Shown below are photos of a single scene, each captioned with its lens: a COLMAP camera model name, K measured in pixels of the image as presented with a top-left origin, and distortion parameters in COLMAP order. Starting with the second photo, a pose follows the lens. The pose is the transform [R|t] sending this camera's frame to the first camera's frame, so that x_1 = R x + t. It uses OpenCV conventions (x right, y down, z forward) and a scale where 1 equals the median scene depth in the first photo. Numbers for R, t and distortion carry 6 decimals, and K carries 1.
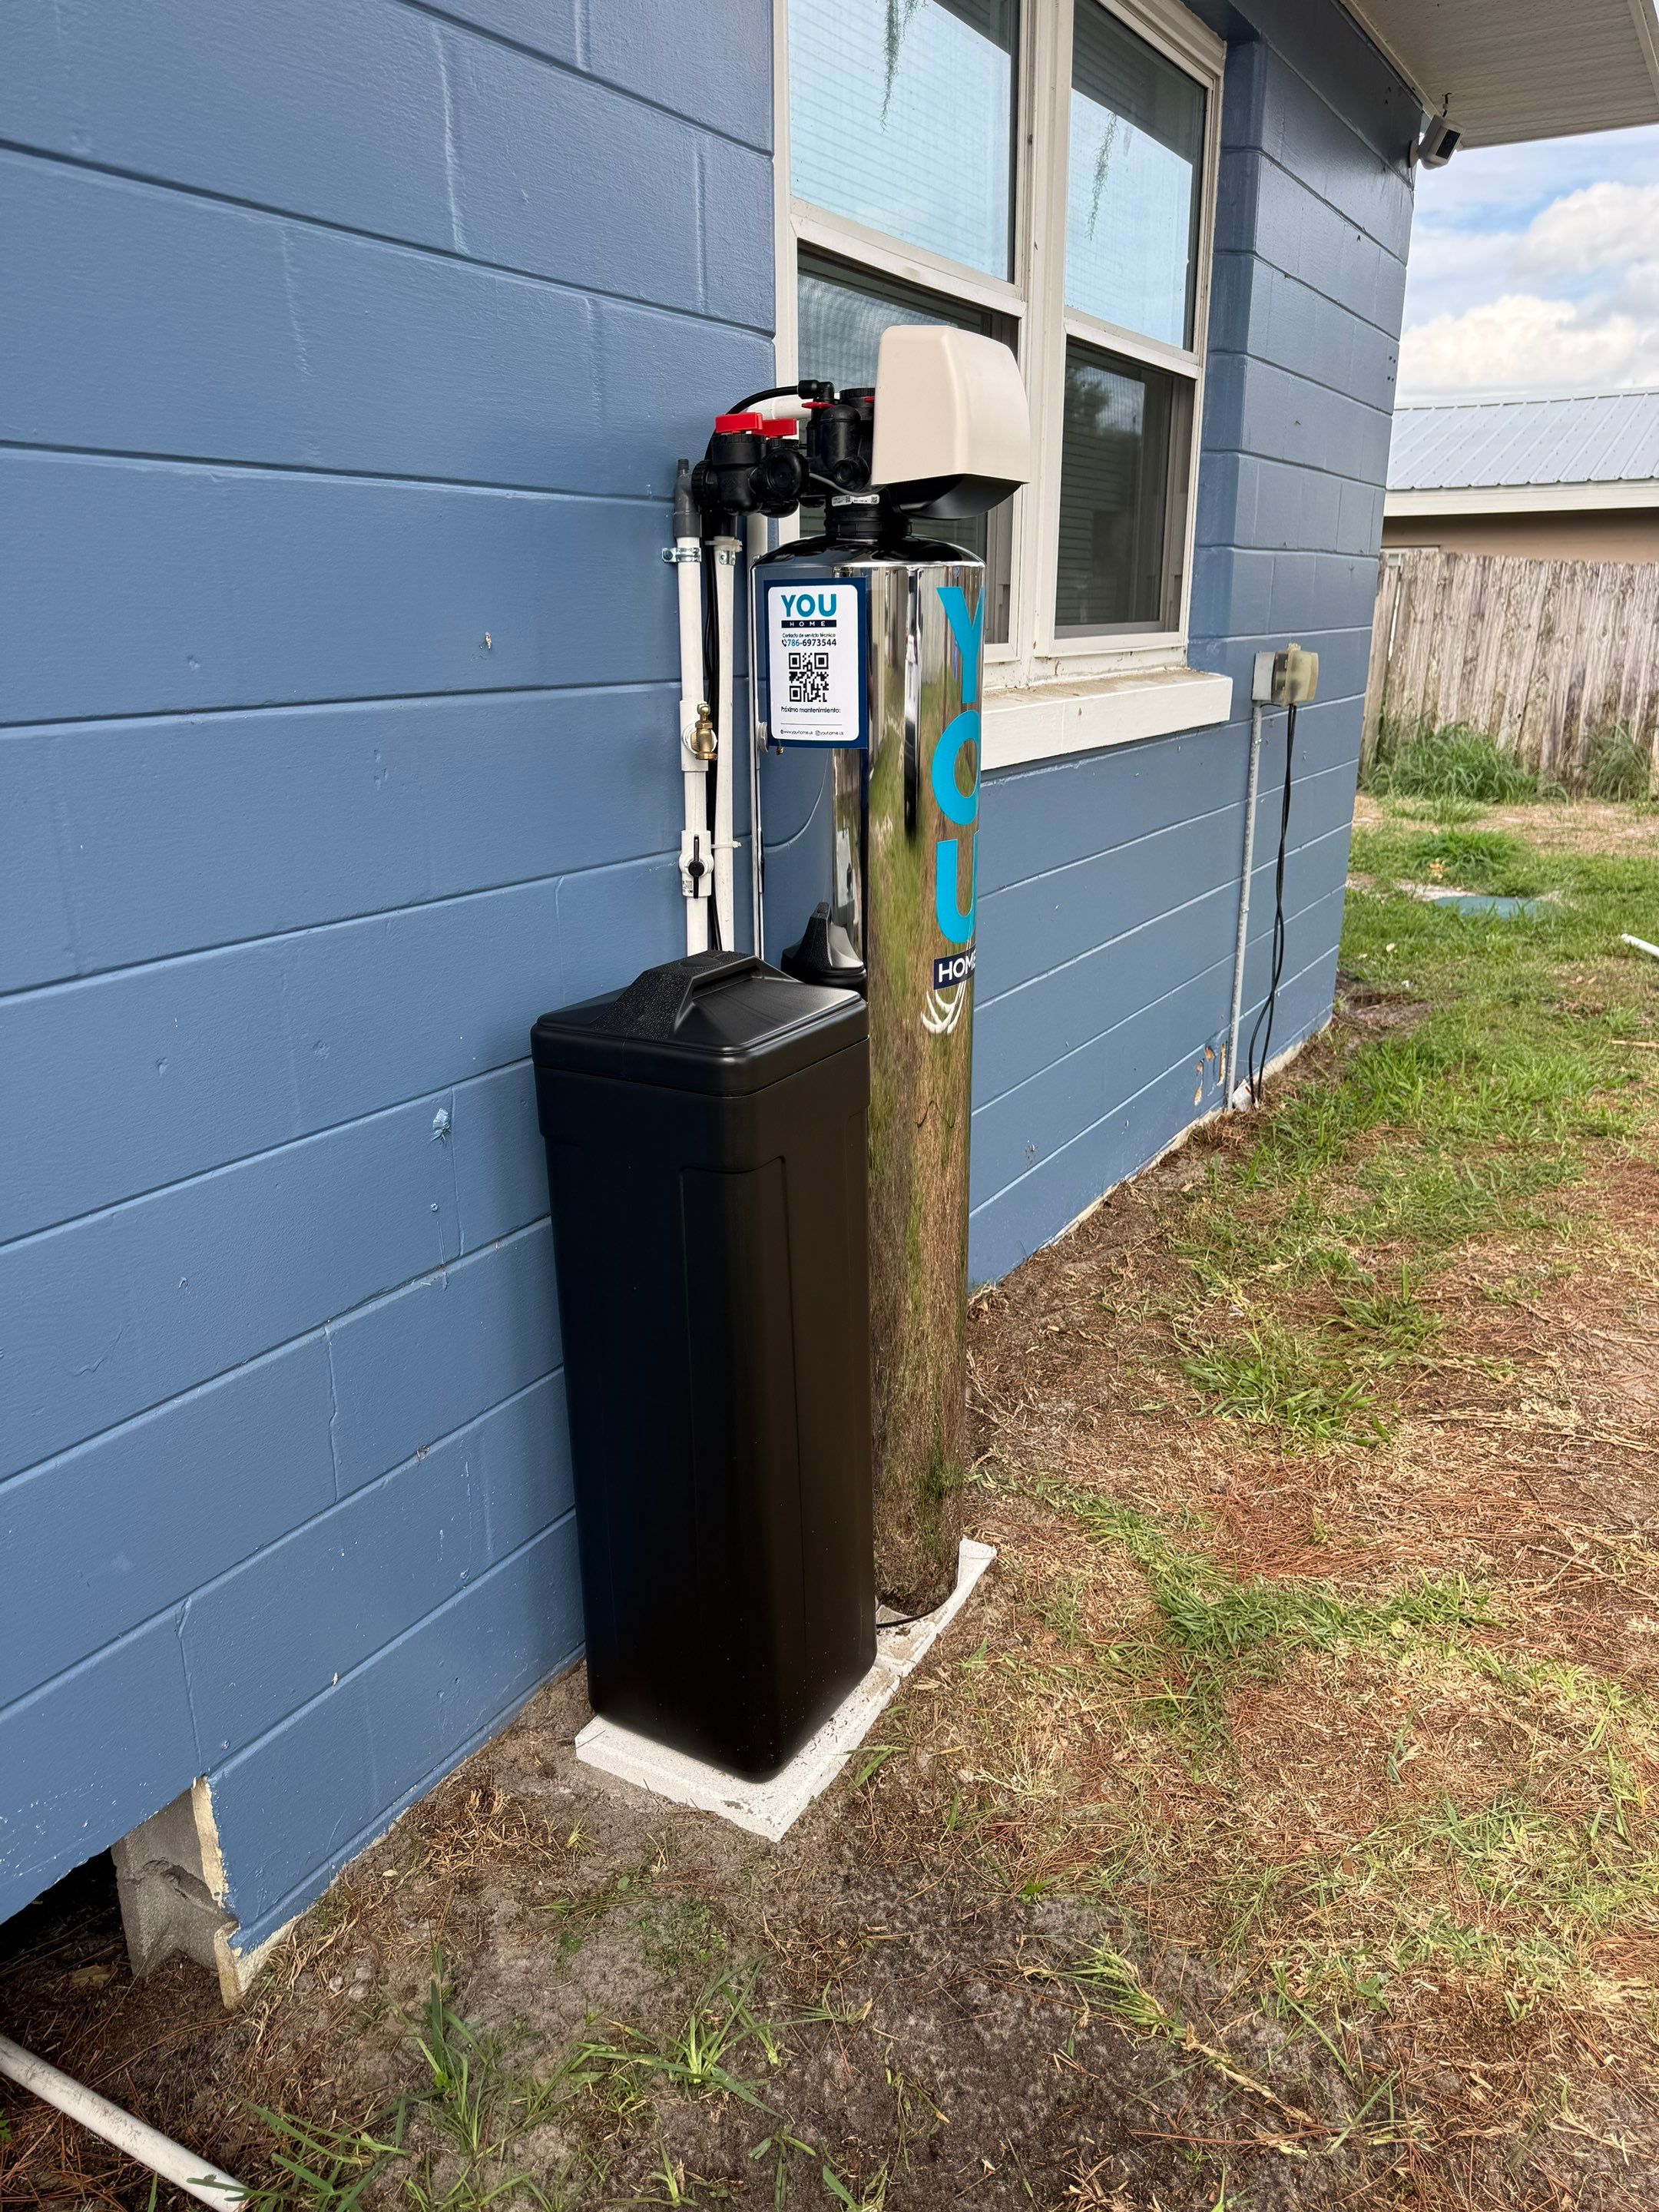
lens RADIAL K [[1599.0, 0, 839.1], [0, 1599.0, 1124.2], [0, 0, 1]] dist [0.027501, -0.047814]
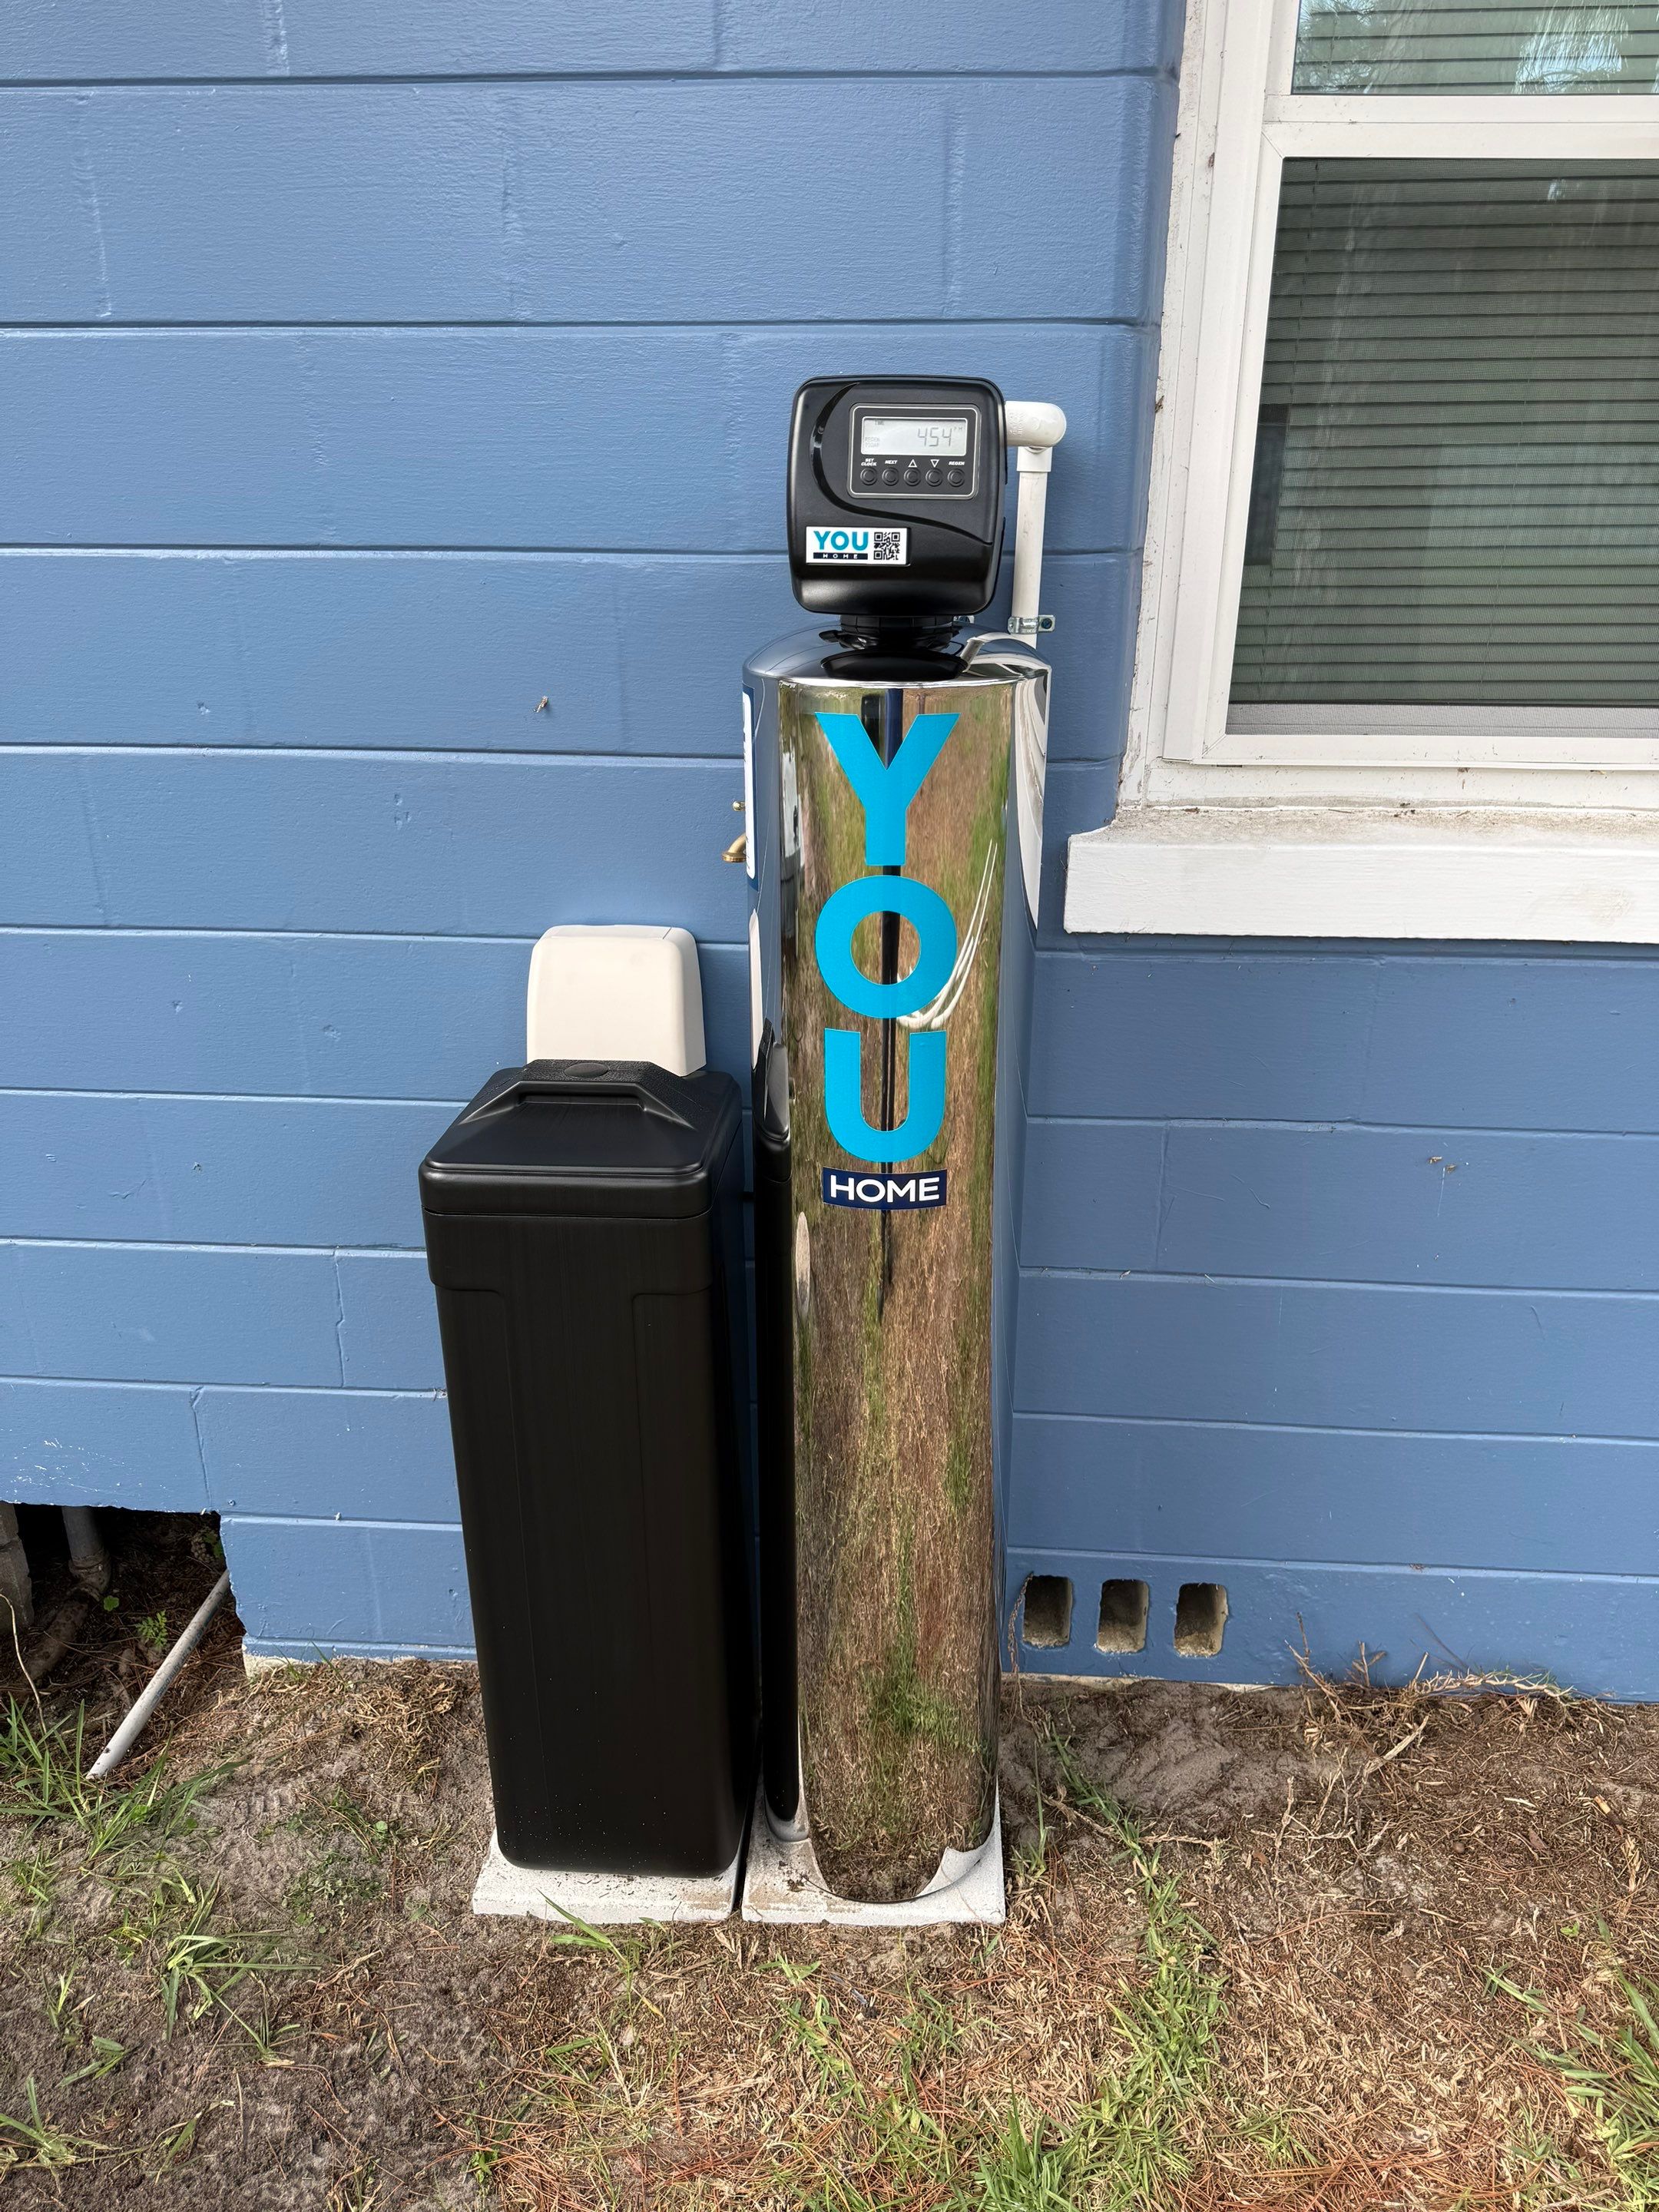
lens RADIAL K [[1599.0, 0, 822.3], [0, 1599.0, 1127.4], [0, 0, 1]] dist [0.027501, -0.047814]
pose [[0.433014, 0.352481, -0.829612, 0.693529], [-0.282361, 0.927092, 0.246519, -0.309864], [0.856020, 0.127504, 0.500971, 0.596791]]
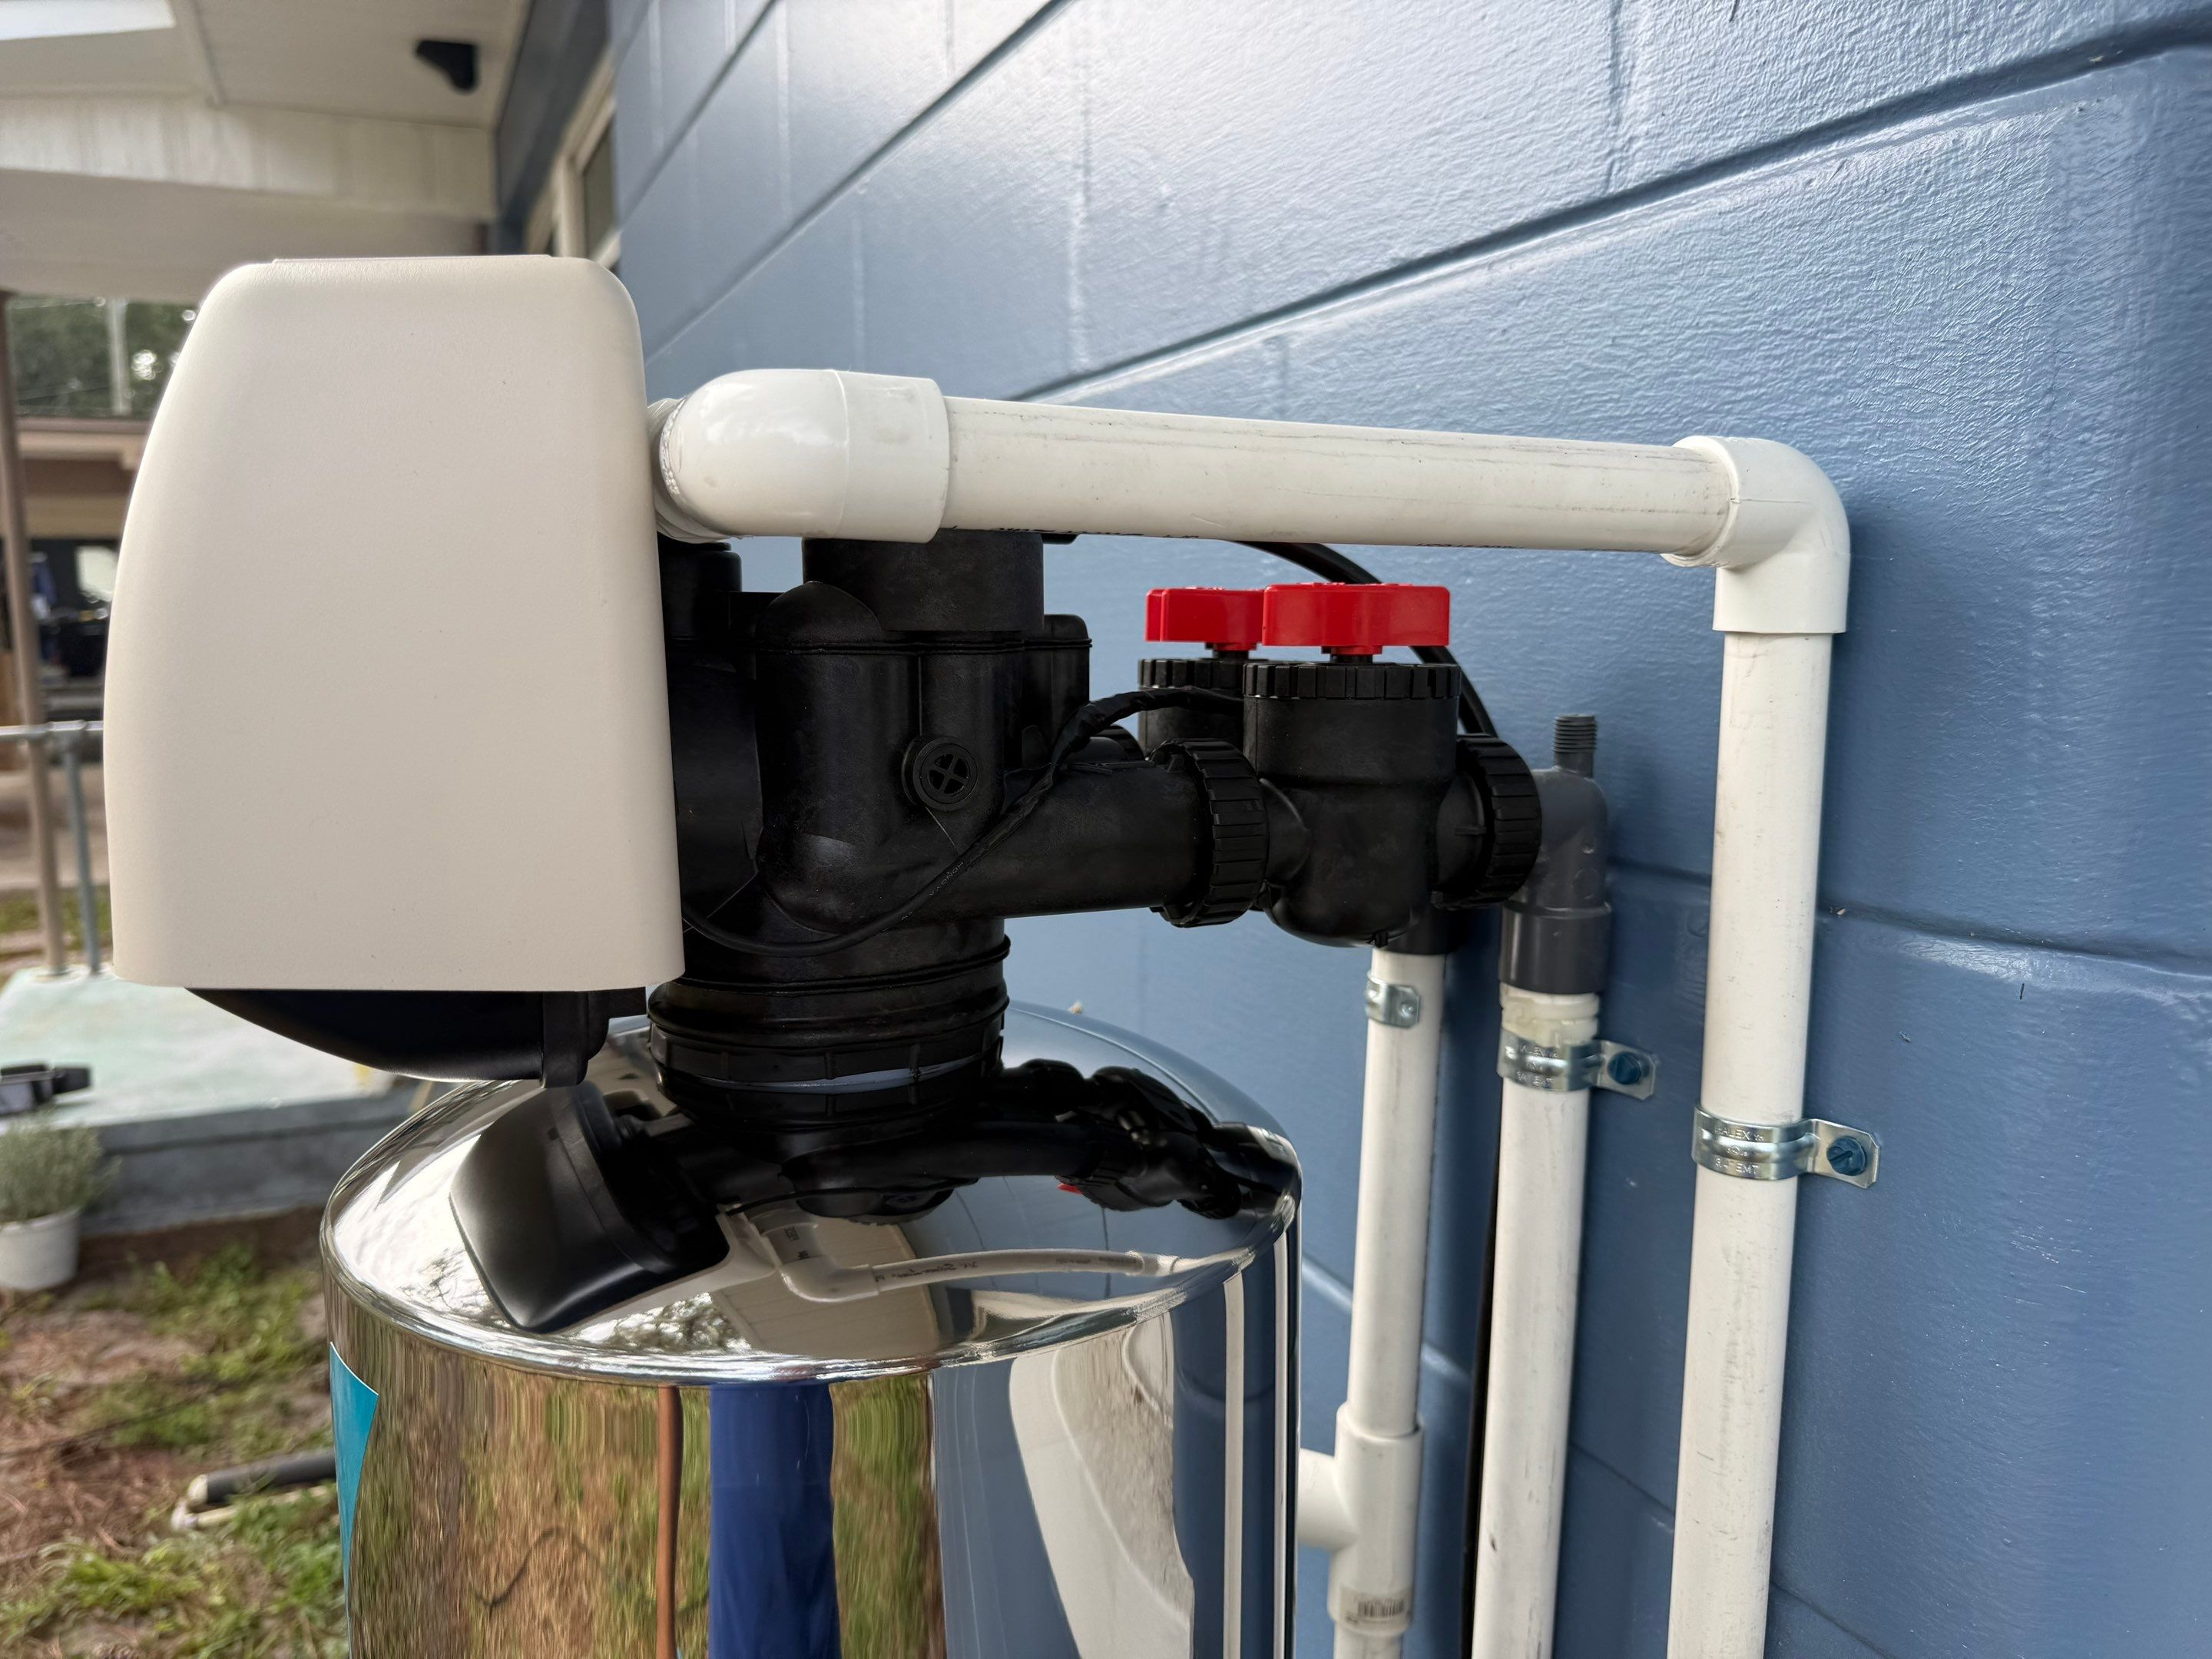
lens RADIAL K [[1599.0, 0, 1099.6], [0, 1599.0, 822.4], [0, 0, 1]] dist [0.027501, -0.047814]
pose [[-0.573602, 0.112809, -0.811329, 0.186661], [-0.255883, 0.916228, 0.308301, -0.468796], [0.778142, 0.384447, -0.496685, 1.102381]]
